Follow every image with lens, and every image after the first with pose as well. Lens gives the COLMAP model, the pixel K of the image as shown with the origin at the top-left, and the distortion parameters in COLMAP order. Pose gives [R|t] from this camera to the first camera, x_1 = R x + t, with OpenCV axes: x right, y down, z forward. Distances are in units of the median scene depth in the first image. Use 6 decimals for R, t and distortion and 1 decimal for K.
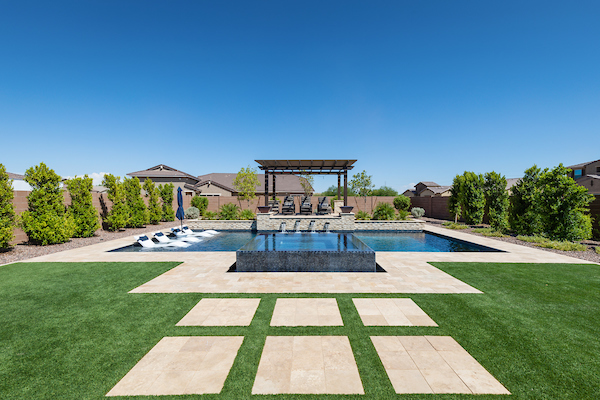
lens RADIAL K [[269.3, 0, 296.0], [0, 269.3, 209.9], [0, 0, 1]] dist [0.002596, -0.001551]
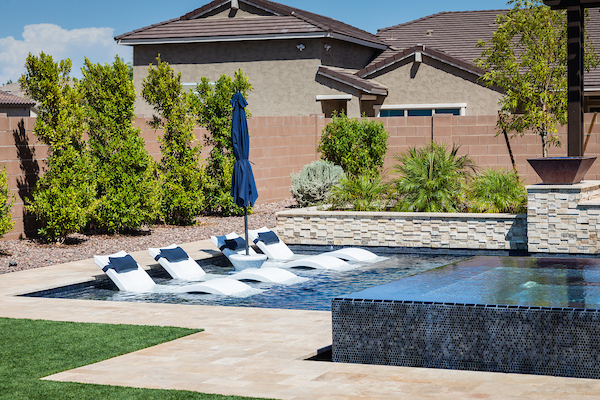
lens RADIAL K [[1317.4, 0, 299.6], [0, 1317.4, 200.8], [0, 0, 1]] dist [-0.012032, 0.000000]
pose [[0.904806, 0.007934, -0.425750, 0.177203], [0.000502, 0.999806, 0.019699, 0.002736], [0.425824, -0.018038, 0.904626, -0.188297]]
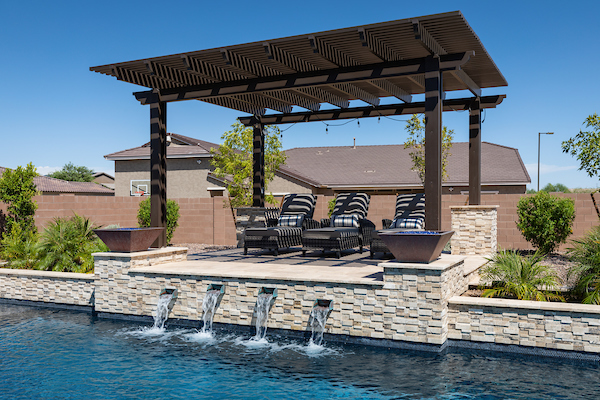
lens RADIAL K [[555.7, 0, 297.8], [0, 555.7, 203.4], [0, 0, 1]] dist [0.006950, 0.000000]
pose [[0.894463, -0.009489, -0.447042, 0.307436], [-0.009878, 0.999111, -0.040972, -0.017778], [0.447034, 0.041063, 0.893574, 0.541935]]
